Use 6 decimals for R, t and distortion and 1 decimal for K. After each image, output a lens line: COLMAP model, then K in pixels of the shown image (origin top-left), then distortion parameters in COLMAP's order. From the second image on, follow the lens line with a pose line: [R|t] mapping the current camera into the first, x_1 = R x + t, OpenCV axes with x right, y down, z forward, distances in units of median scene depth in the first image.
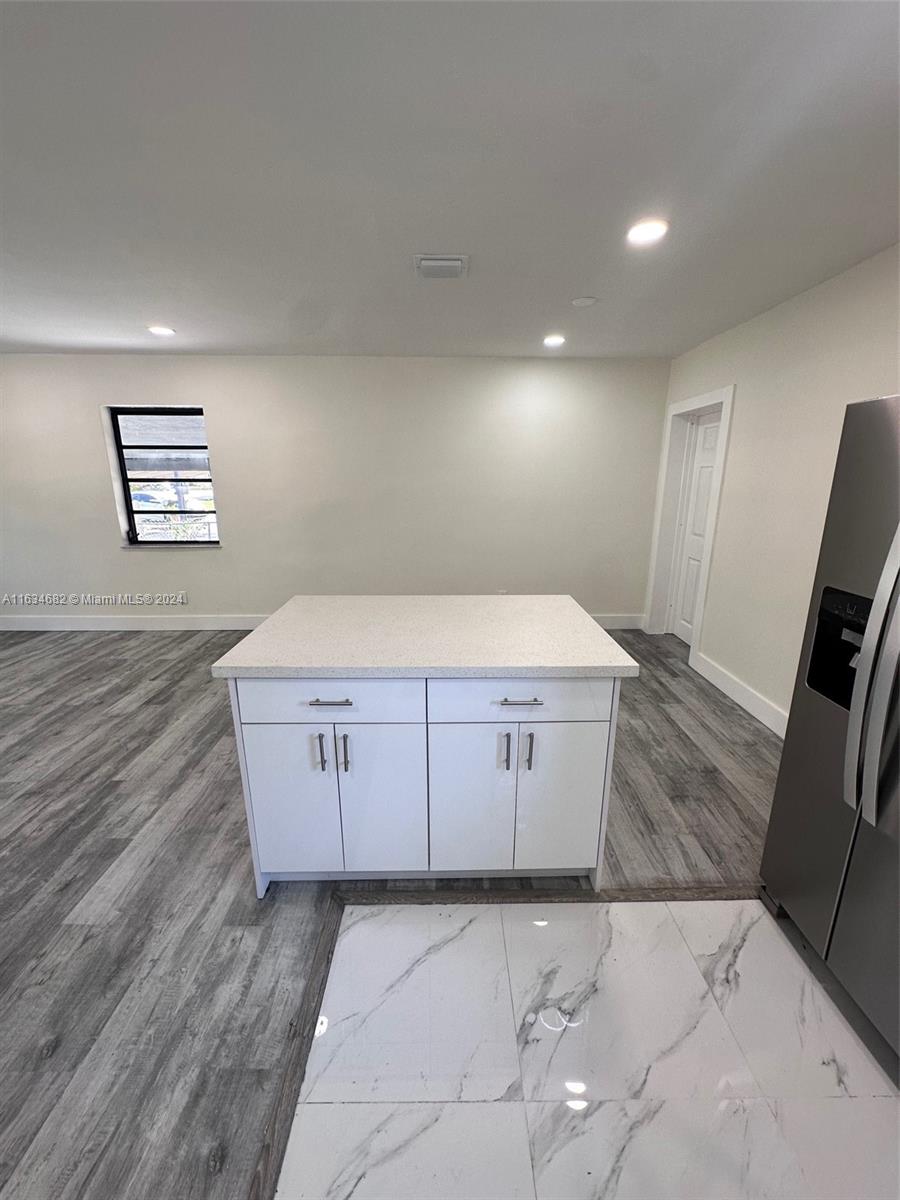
lens RADIAL K [[476.2, 0, 451.5], [0, 476.2, 599.8], [0, 0, 1]] dist [-0.001009, 0.000185]
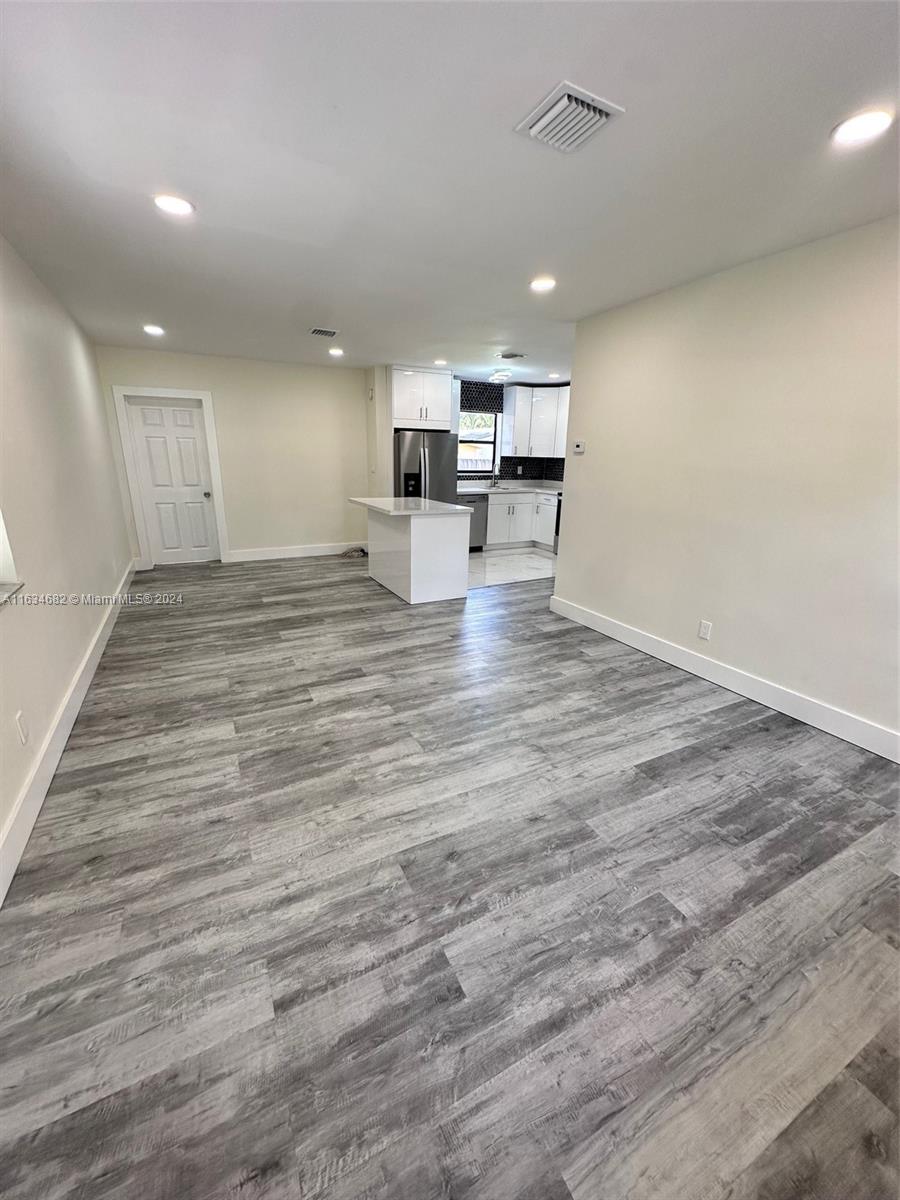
lens RADIAL K [[476.2, 0, 443.2], [0, 476.2, 603.4], [0, 0, 1]] dist [-0.001009, 0.000185]
pose [[-0.436959, -0.273675, 0.856837, -1.446751], [0.213938, 0.893632, 0.394529, -0.254860], [-0.873669, 0.355703, -0.331931, 1.079353]]
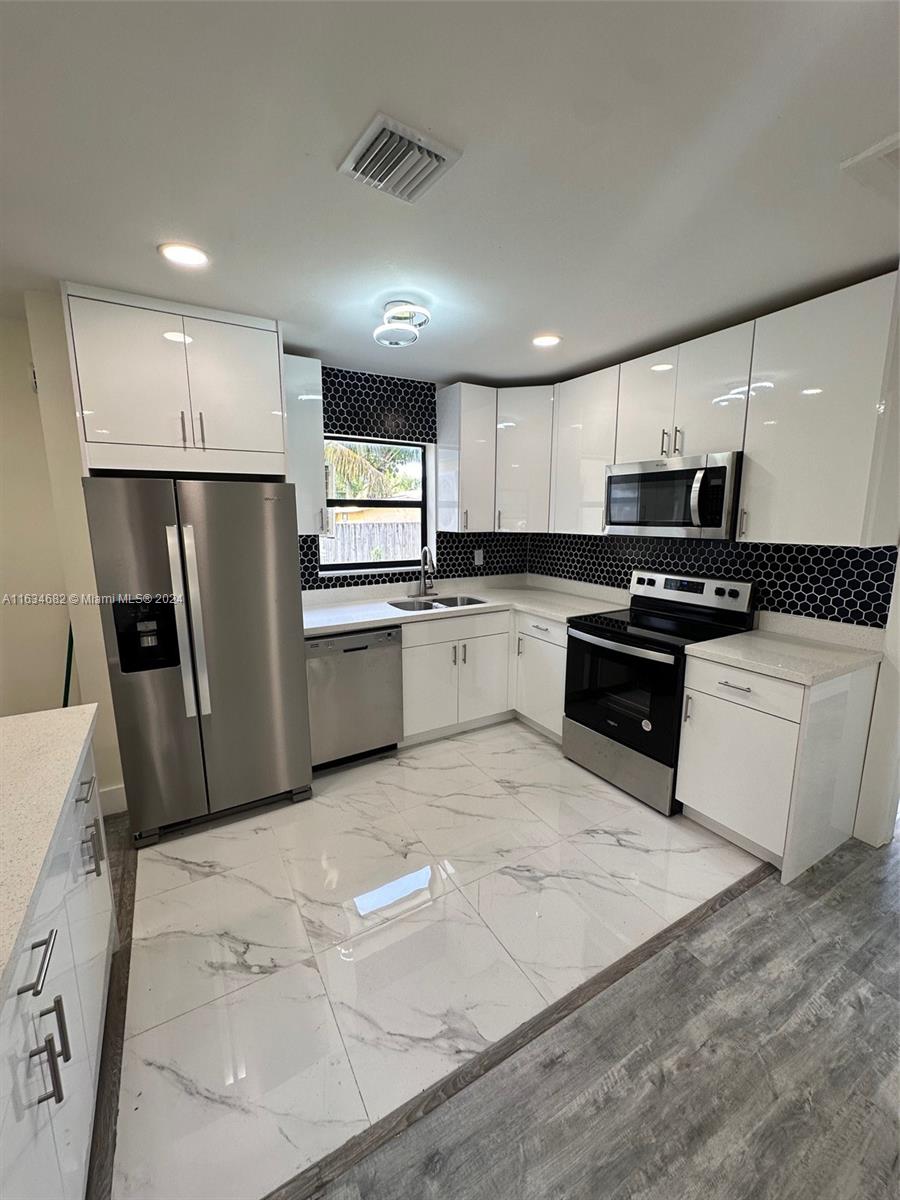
lens RADIAL K [[476.2, 0, 447.5], [0, 476.2, 598.9], [0, 0, 1]] dist [-0.001009, 0.000185]
pose [[-0.485914, -0.153141, 0.860486, -0.392890], [0.224802, 0.929507, 0.292370, -0.095686], [-0.844602, 0.335505, -0.417234, 0.317988]]
